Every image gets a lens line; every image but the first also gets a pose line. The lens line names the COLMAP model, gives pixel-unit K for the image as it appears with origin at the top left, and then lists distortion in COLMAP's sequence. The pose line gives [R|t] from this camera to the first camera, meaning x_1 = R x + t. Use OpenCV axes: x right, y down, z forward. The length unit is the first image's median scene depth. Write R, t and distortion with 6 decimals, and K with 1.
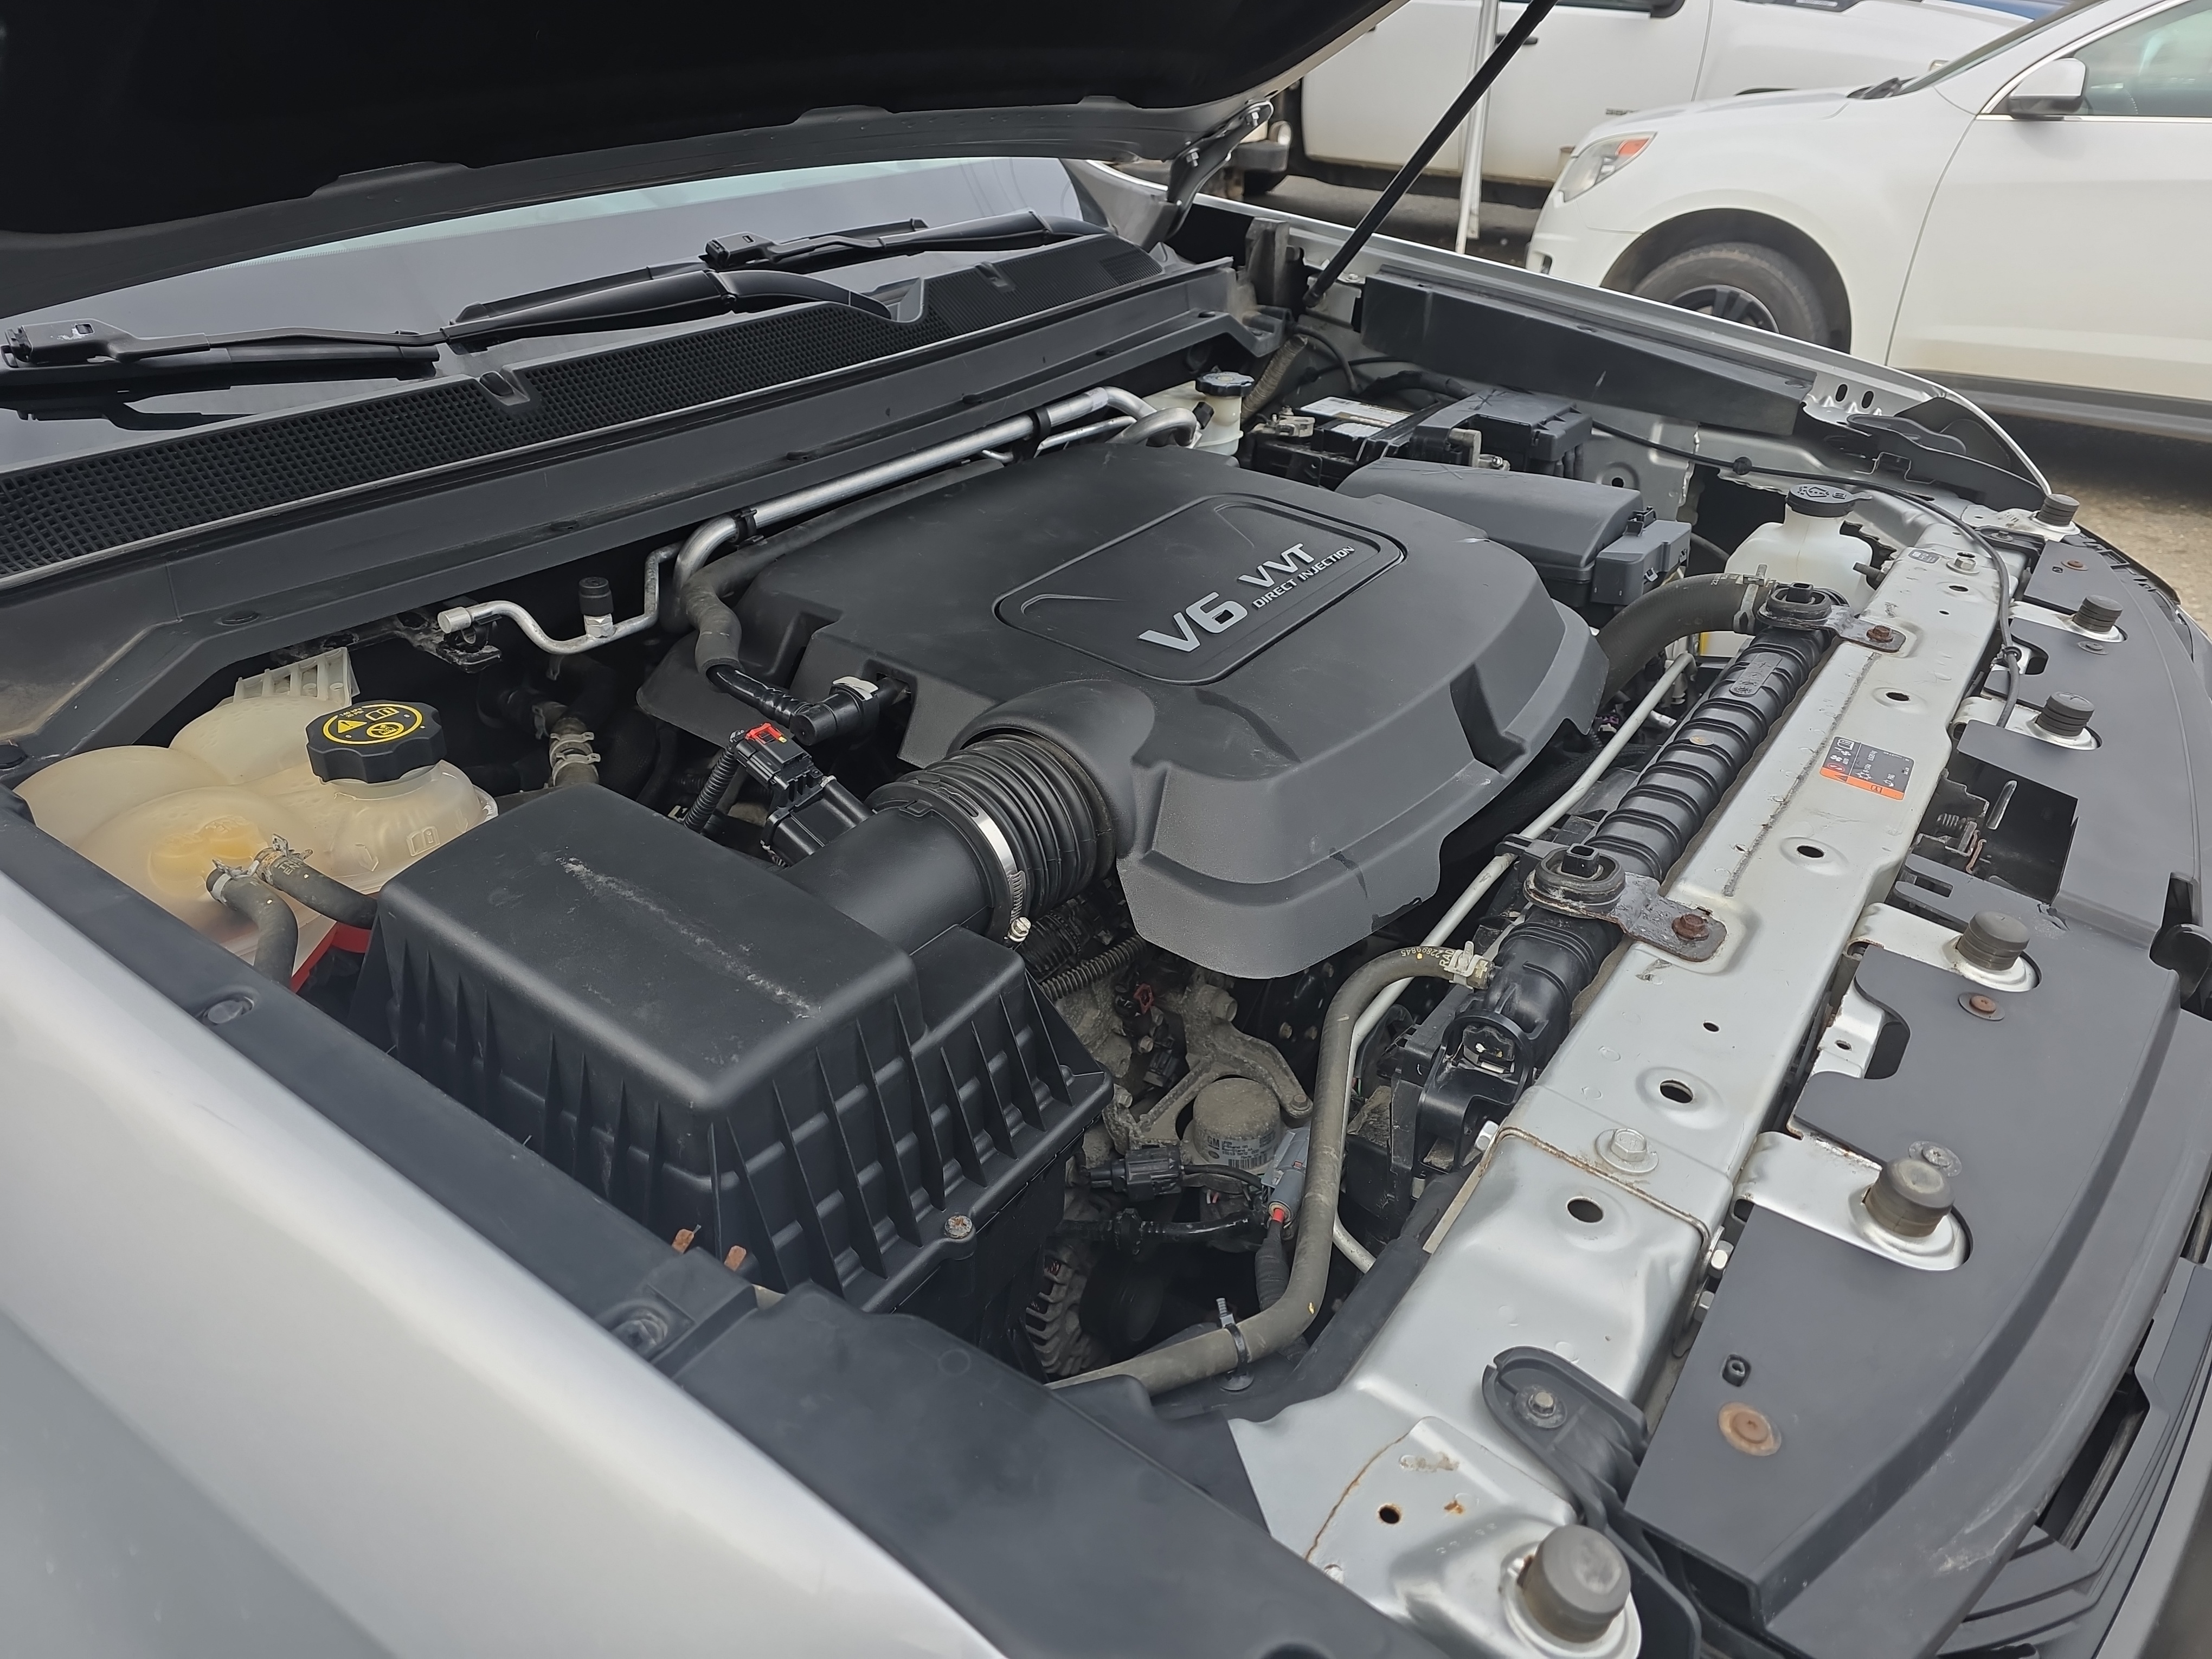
lens RADIAL K [[1487.2, 0, 1096.6], [0, 1487.2, 838.5], [0, 0, 1]] dist [0.065110, -0.061041]
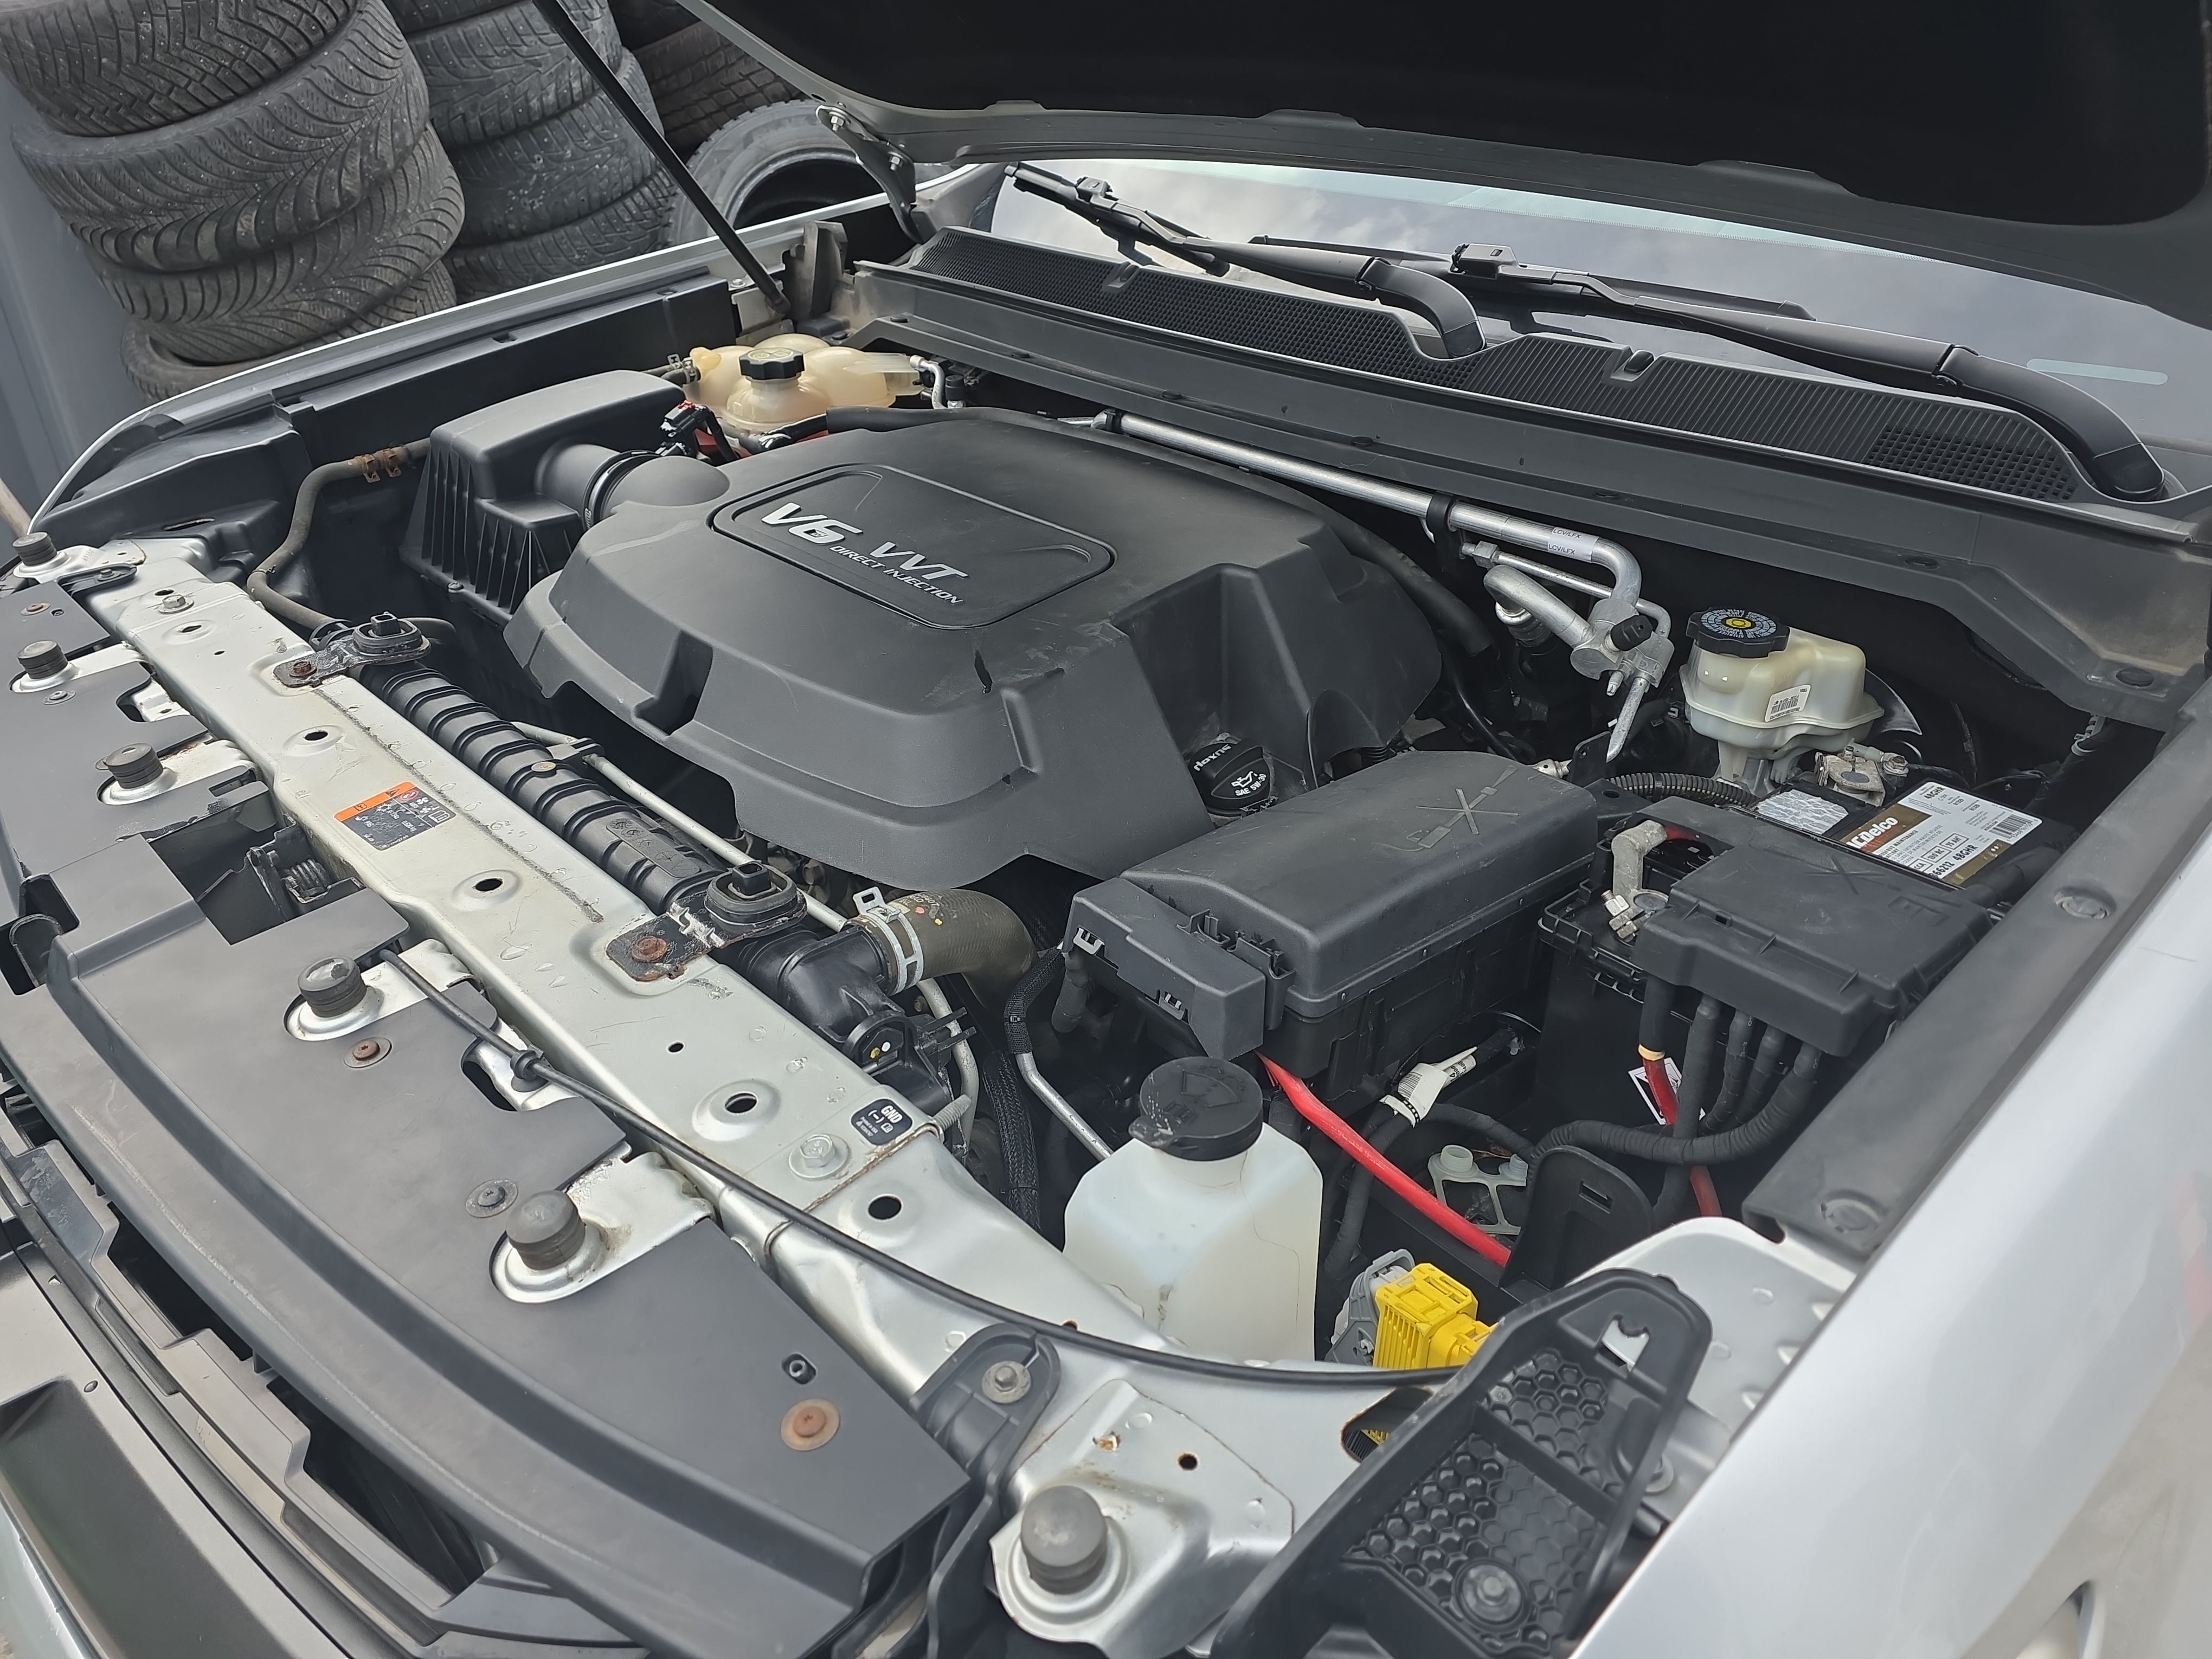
lens RADIAL K [[1487.2, 0, 1096.6], [0, 1487.2, 838.5], [0, 0, 1]] dist [0.065110, -0.061041]
pose [[-0.203450, 0.488178, -0.848699, 1.047976], [-0.492158, 0.698362, 0.519683, -0.636722], [0.846397, 0.523424, 0.098179, 1.093332]]
